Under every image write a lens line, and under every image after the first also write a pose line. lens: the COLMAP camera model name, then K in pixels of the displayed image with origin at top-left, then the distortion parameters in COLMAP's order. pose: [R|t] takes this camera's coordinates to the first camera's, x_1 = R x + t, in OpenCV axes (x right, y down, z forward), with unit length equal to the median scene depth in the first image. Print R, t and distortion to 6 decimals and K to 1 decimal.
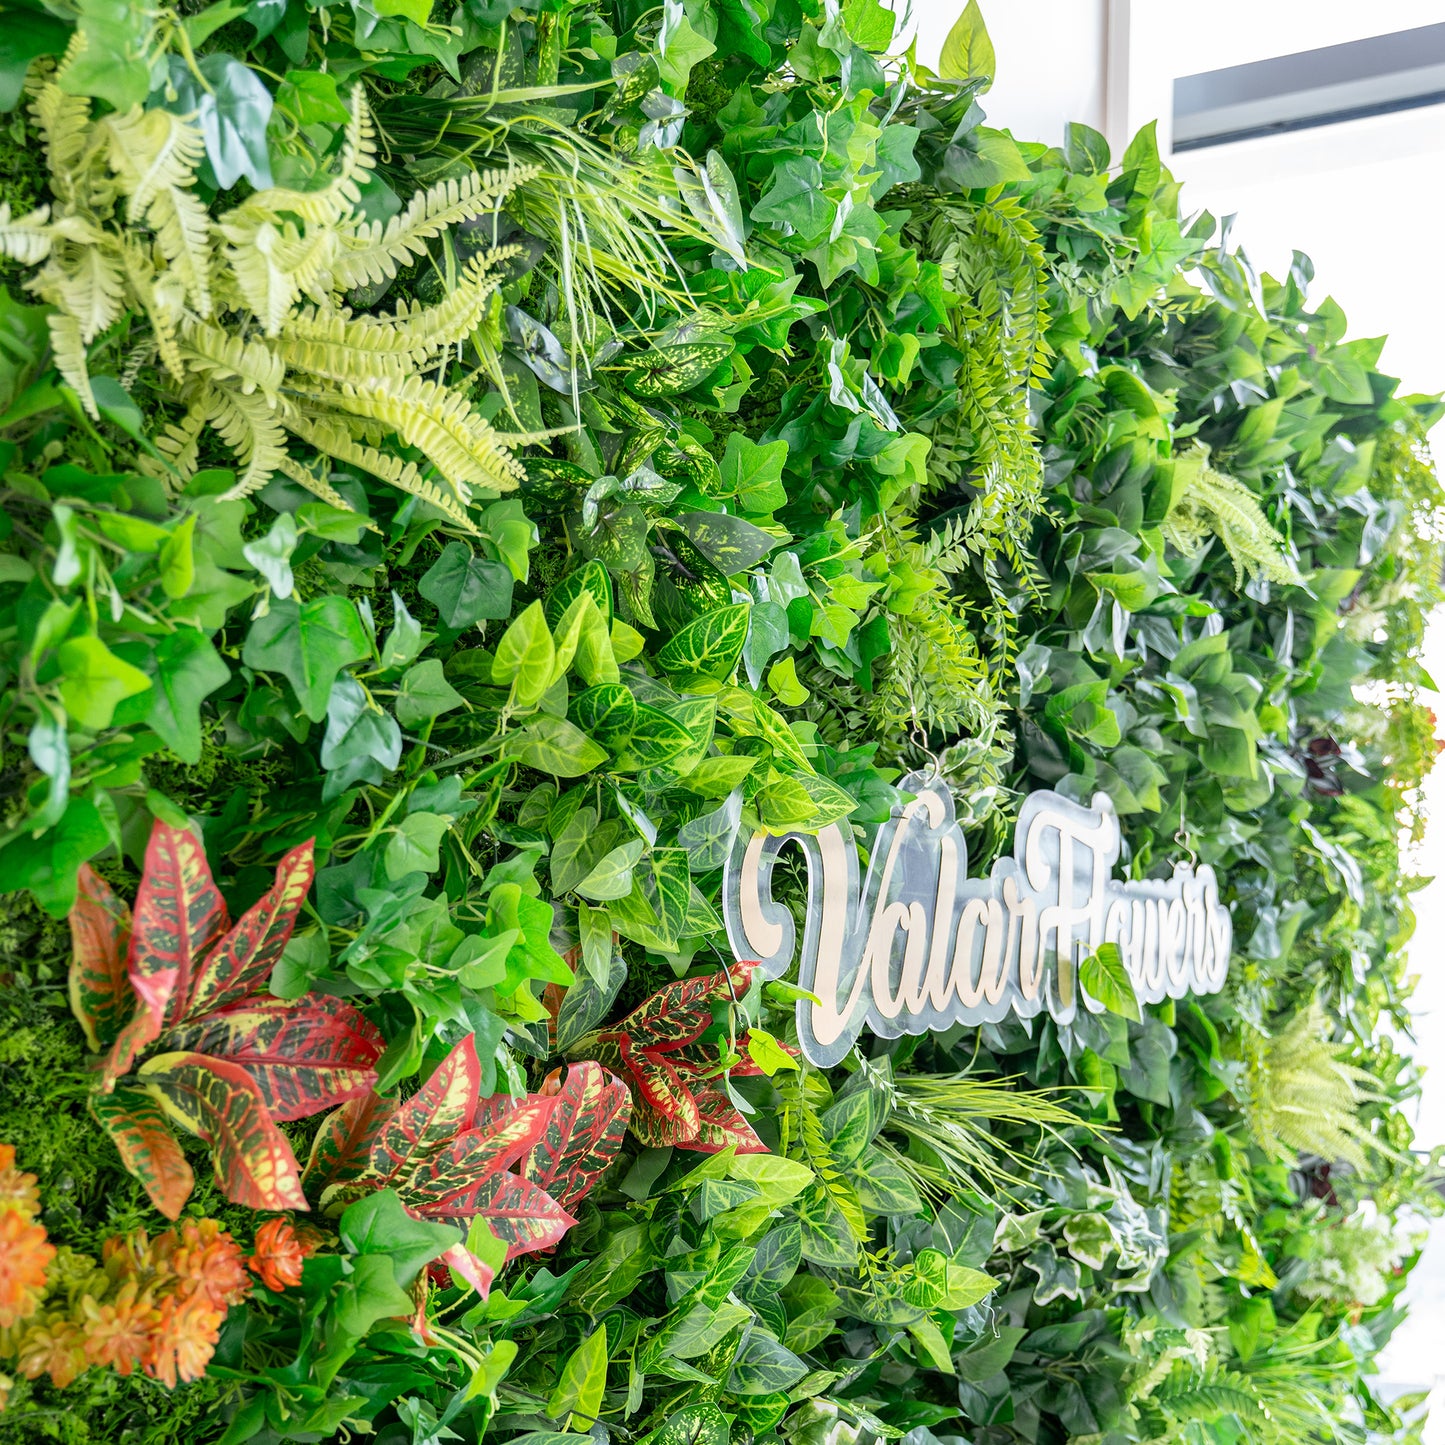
lens RADIAL K [[3329.6, 0, 722.5], [0, 3329.6, 722.5], [0, 0, 1]] dist [0.075066, 1.246603]
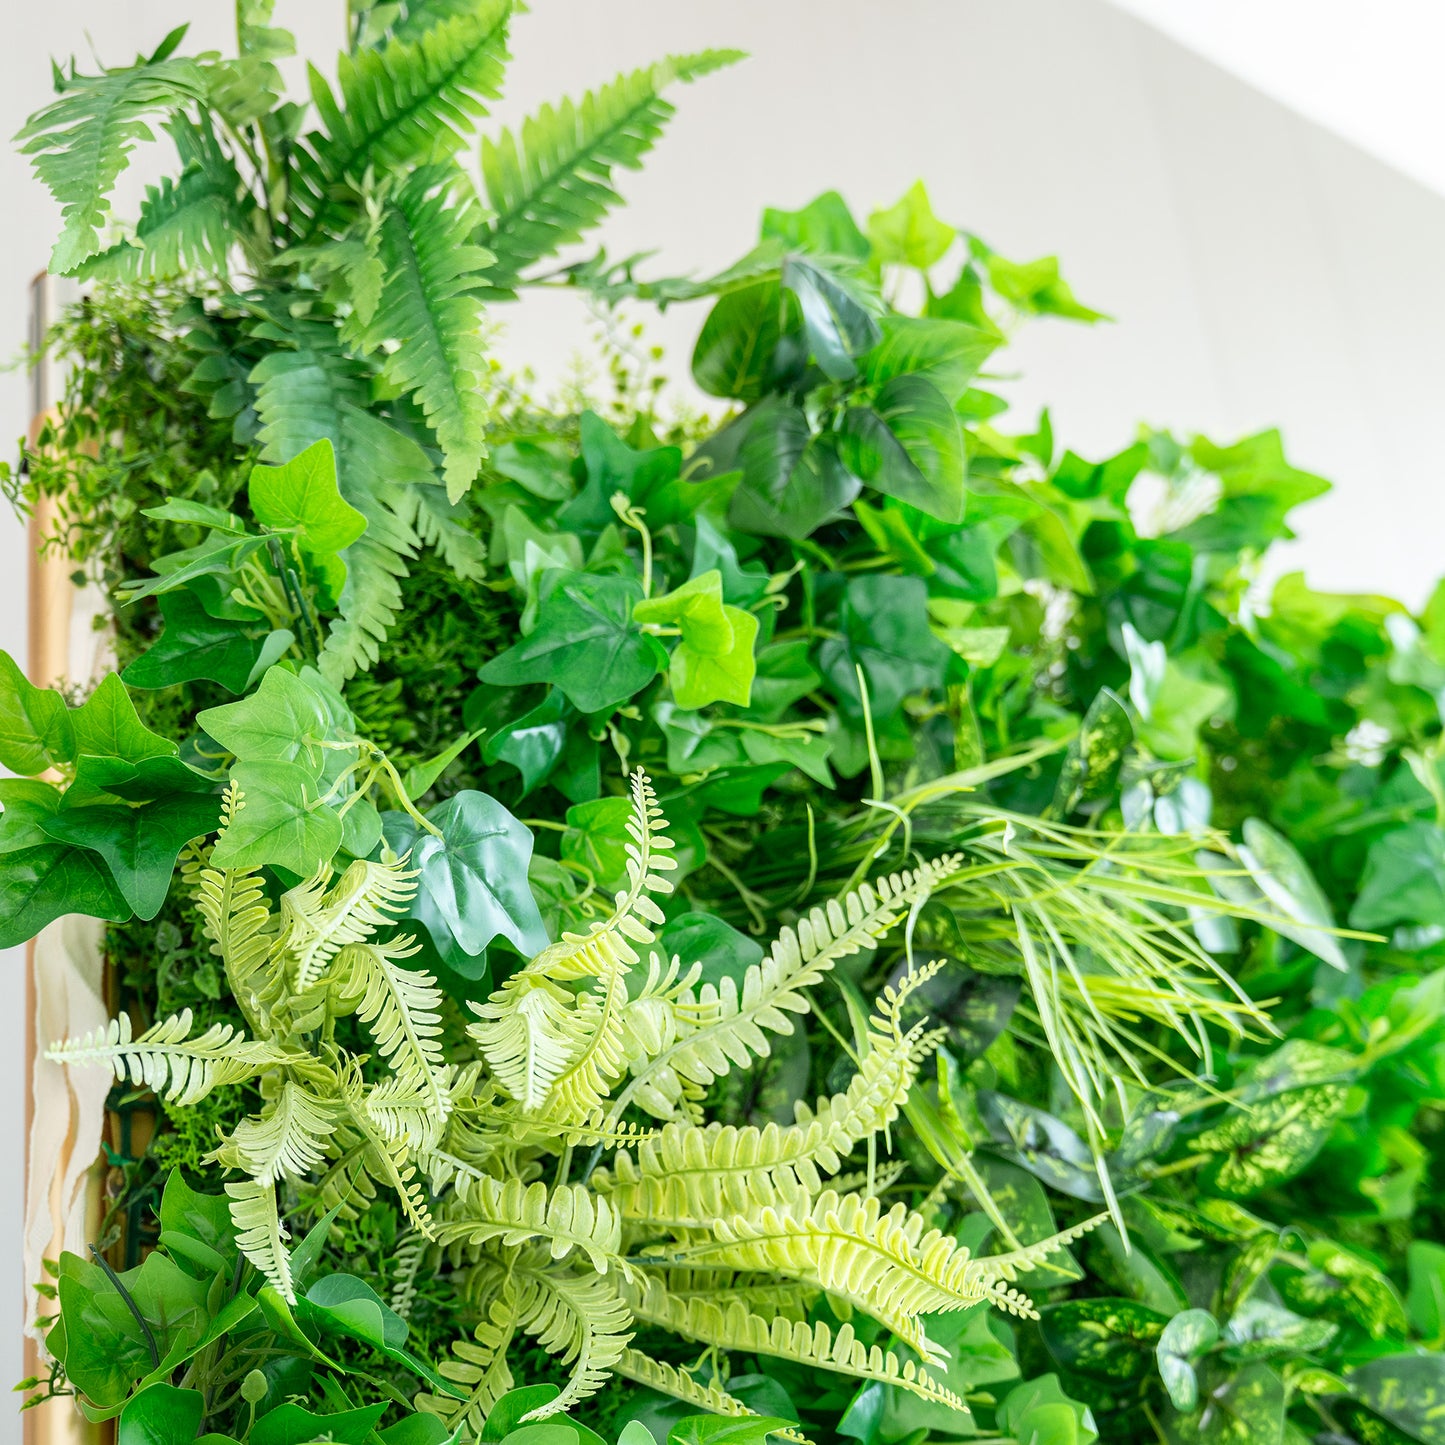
lens RADIAL K [[3329.6, 0, 722.5], [0, 3329.6, 722.5], [0, 0, 1]] dist [0.075066, 1.246603]
pose [[0.923897, -0.295869, -0.242644, 0.069345], [0.138276, 0.849433, -0.509258, 0.139736], [0.356783, 0.436950, 0.825700, 0.430650]]
